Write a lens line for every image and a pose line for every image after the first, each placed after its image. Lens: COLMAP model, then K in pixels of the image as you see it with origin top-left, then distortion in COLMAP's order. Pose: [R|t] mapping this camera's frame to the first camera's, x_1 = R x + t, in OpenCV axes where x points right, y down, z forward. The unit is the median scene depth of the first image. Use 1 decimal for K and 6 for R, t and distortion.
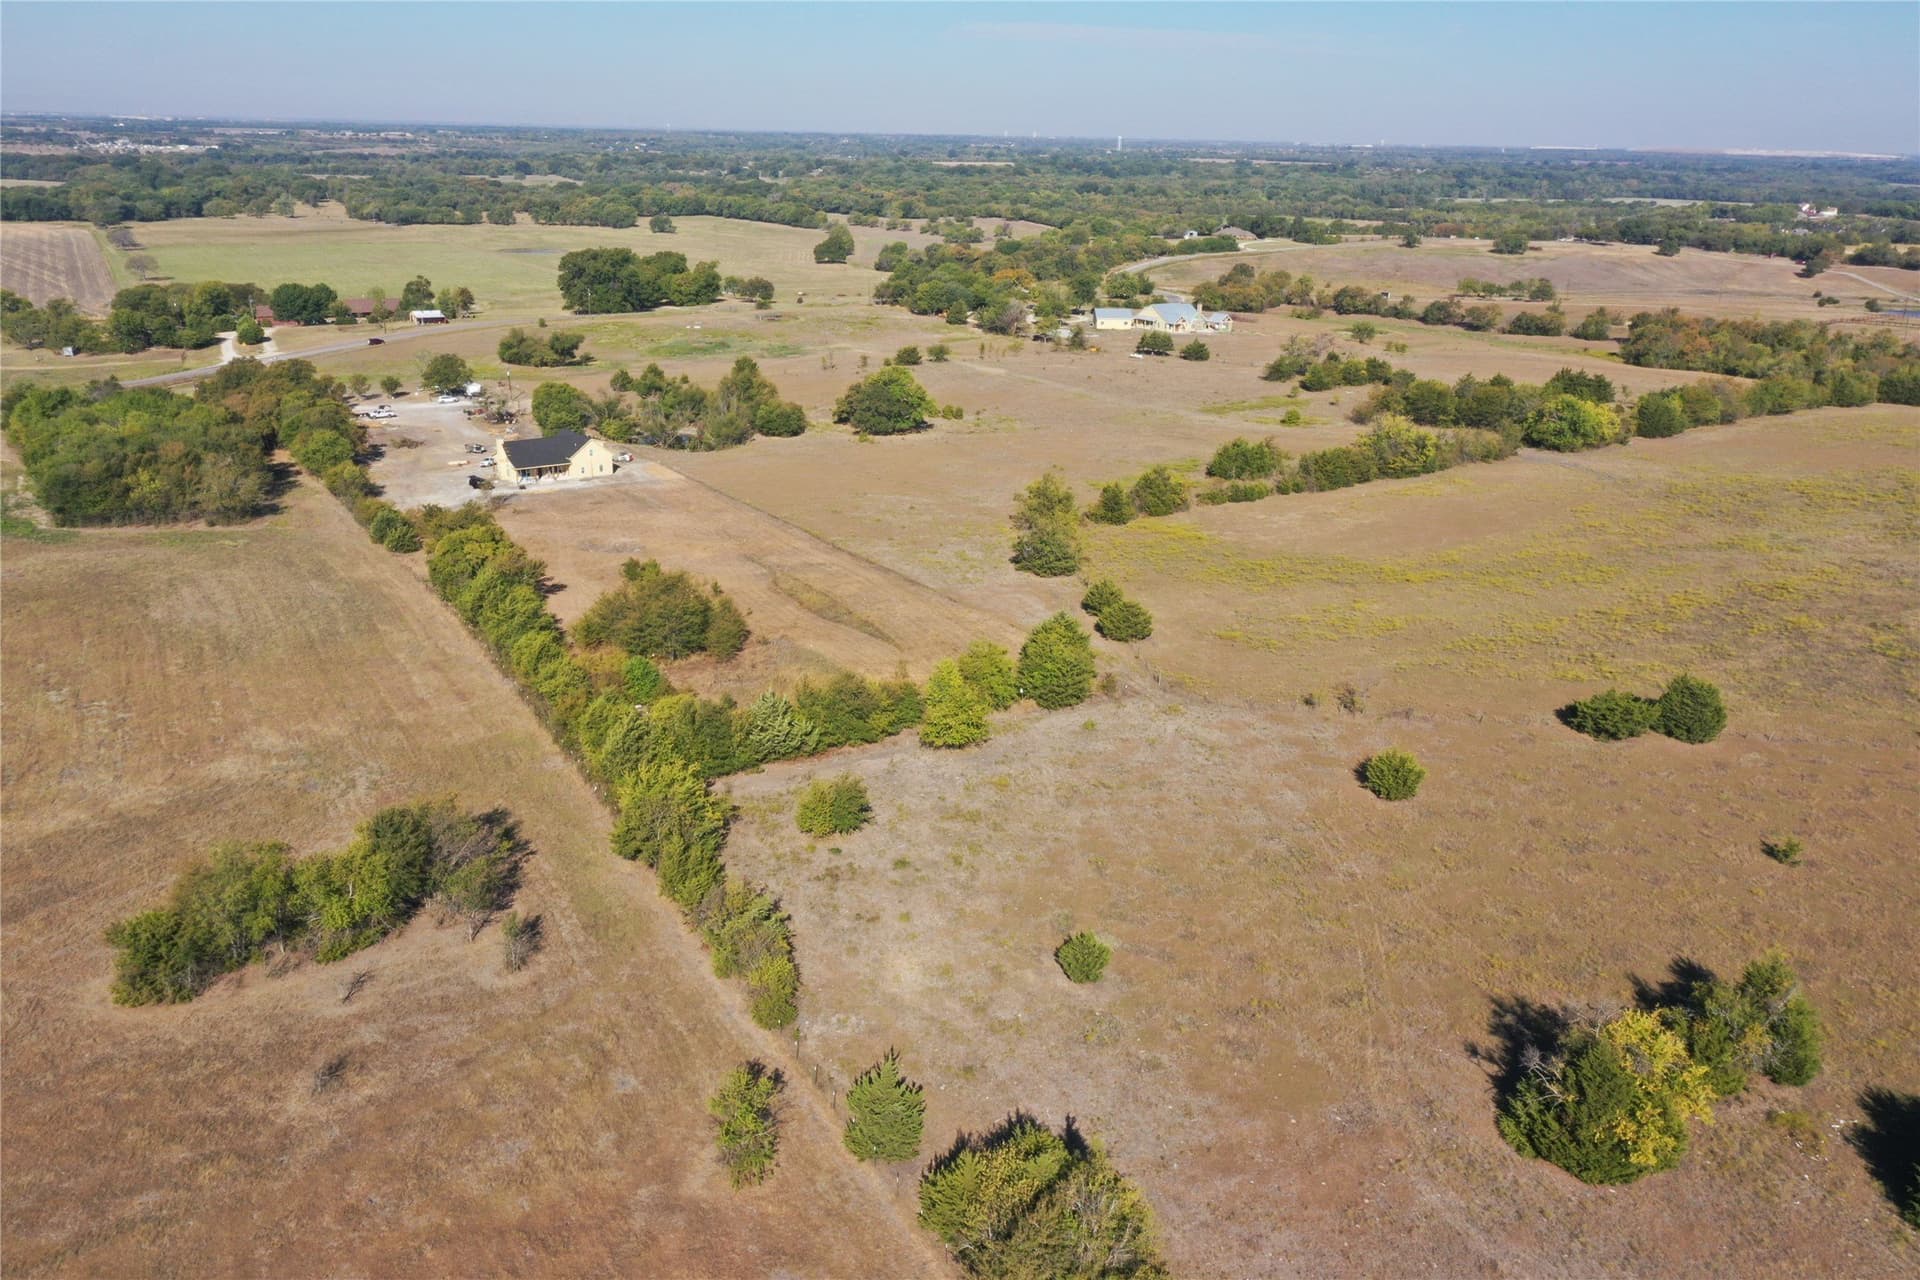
lens RADIAL K [[1547.6, 0, 969.0], [0, 1547.6, 613.2], [0, 0, 1]] dist [0.007055, 0.010908]
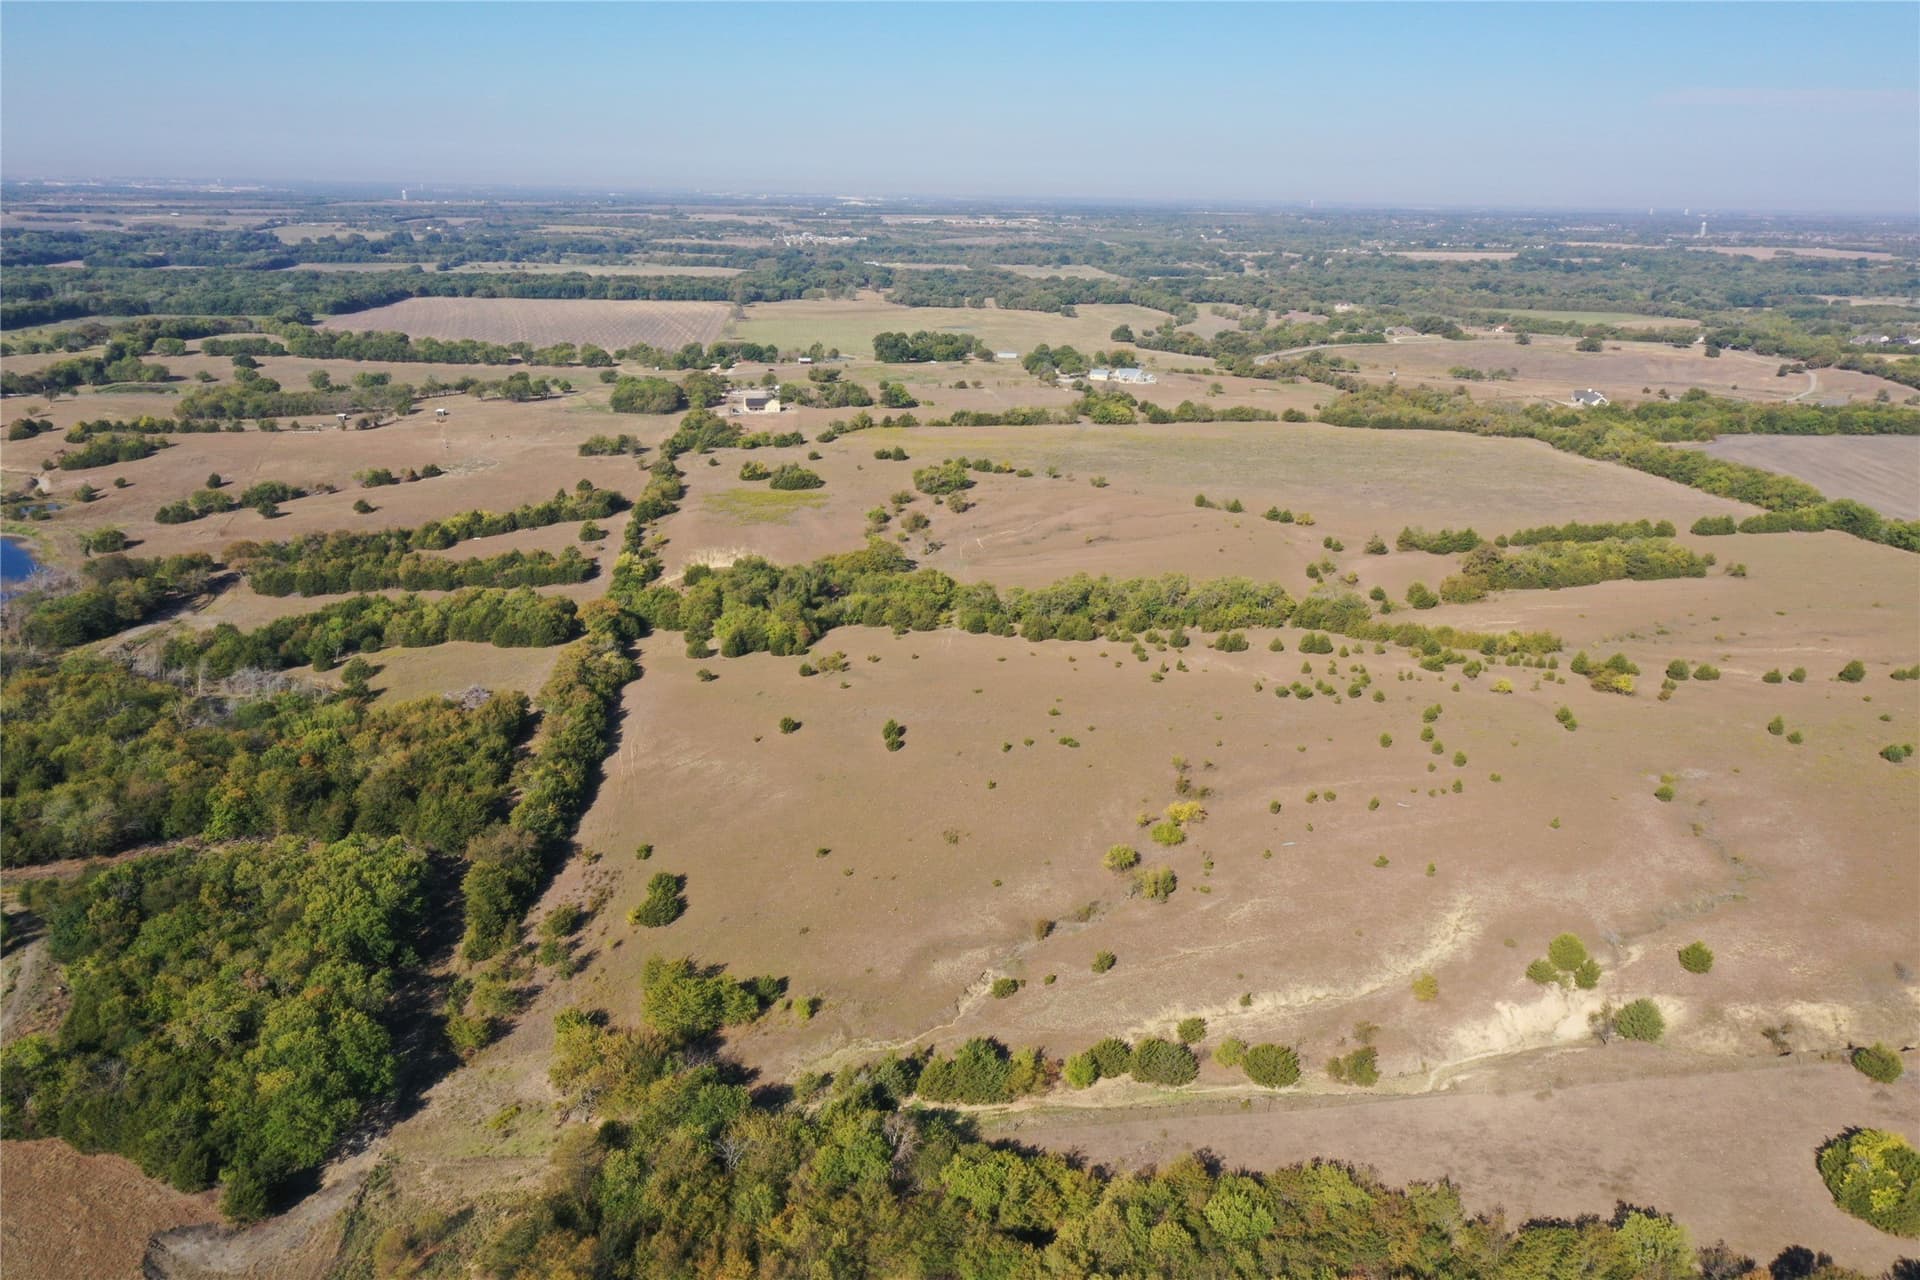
lens RADIAL K [[1547.6, 0, 969.0], [0, 1547.6, 613.2], [0, 0, 1]] dist [0.007055, 0.010908]
pose [[0.917191, 0.101732, -0.385241, 0.381865], [-0.118020, 0.992833, -0.018805, 0.090928], [0.380567, 0.062714, 0.922624, -0.467703]]
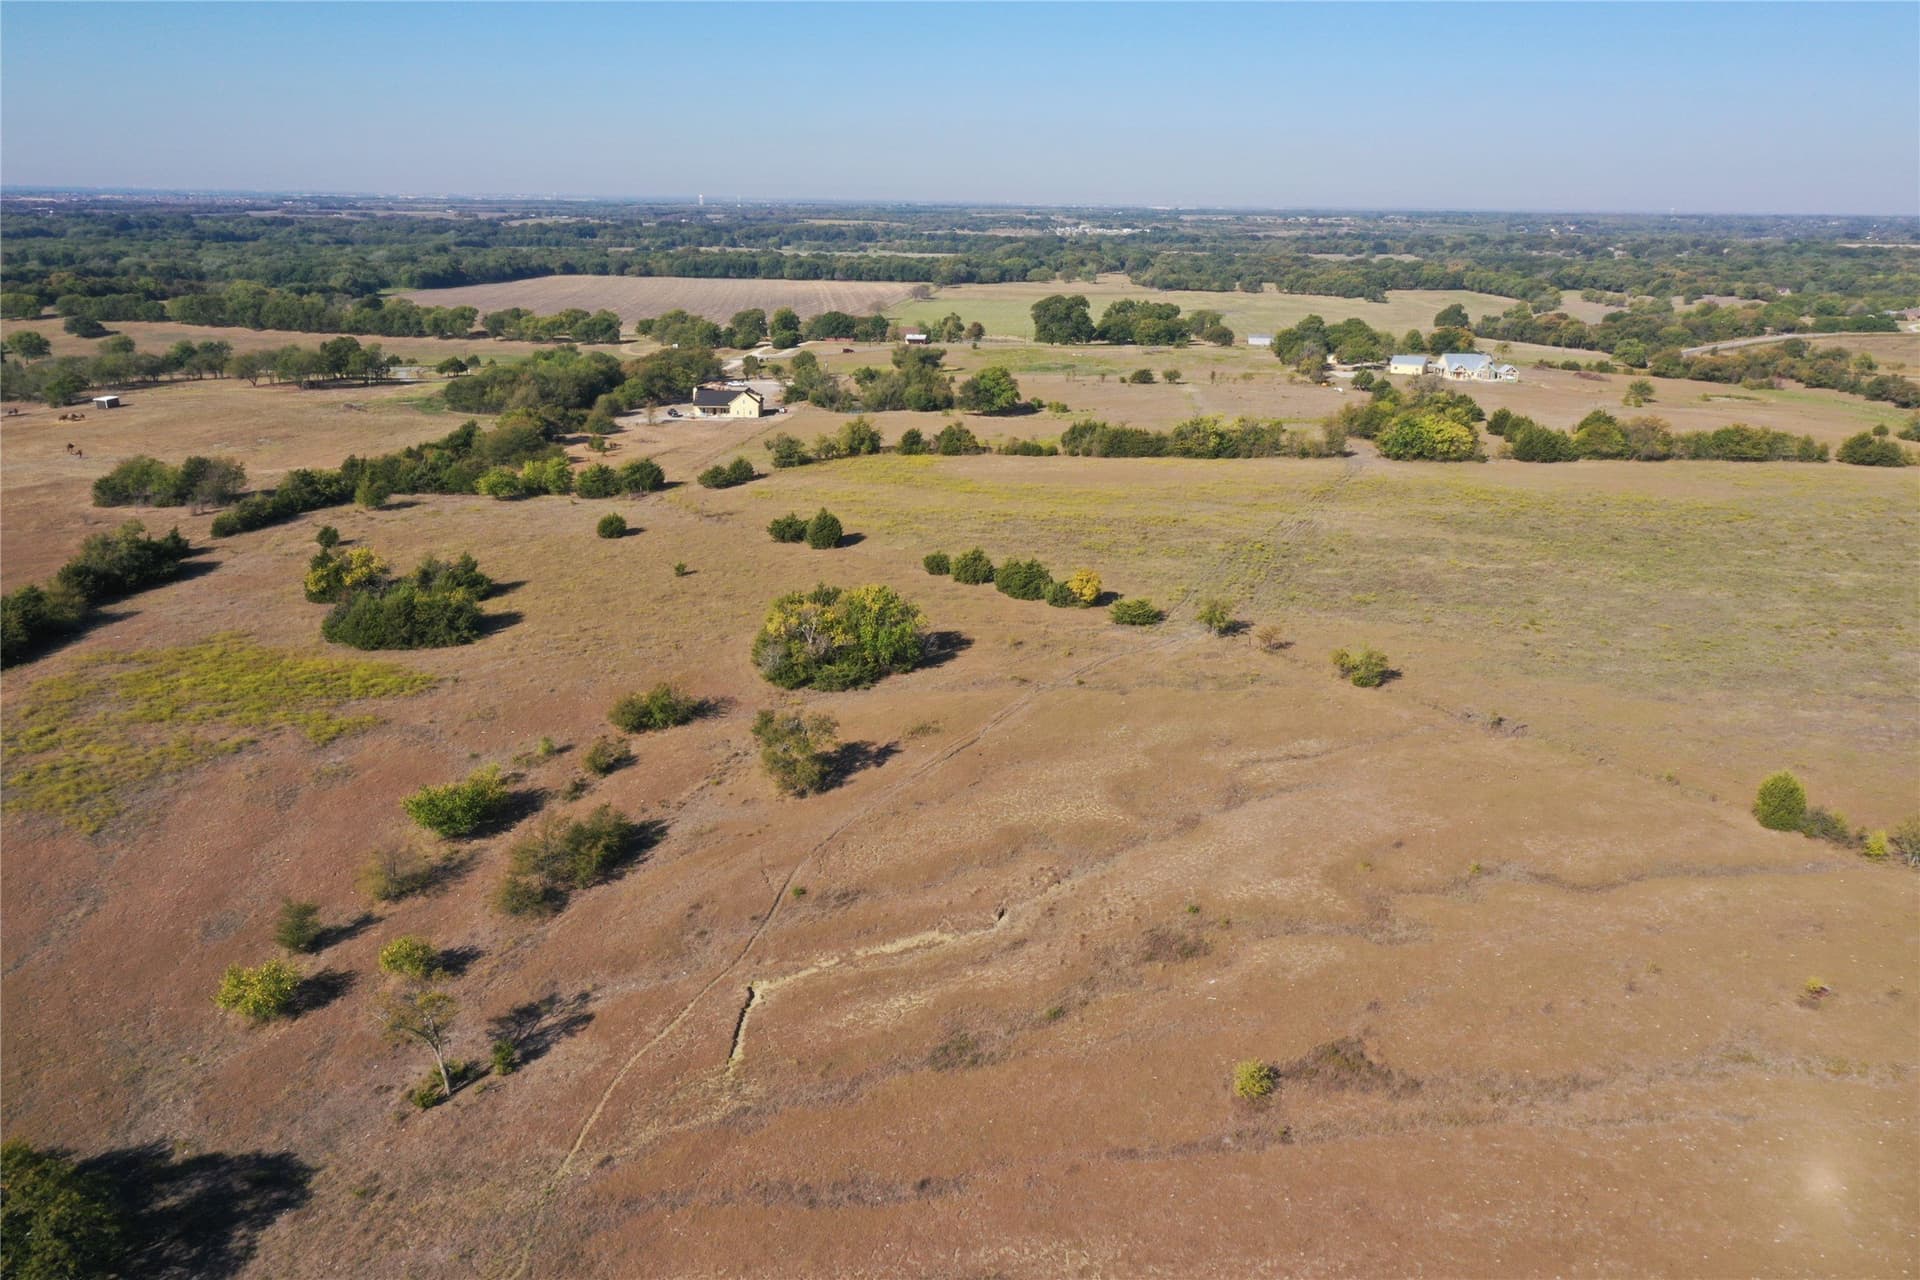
lens RADIAL K [[1547.6, 0, 969.0], [0, 1547.6, 613.2], [0, 0, 1]] dist [0.007055, 0.010908]
pose [[0.820183, 0.138260, -0.555144, 0.242091], [-0.166935, 0.985967, -0.001076, 0.019923], [0.547205, 0.093556, 0.831754, -0.040282]]
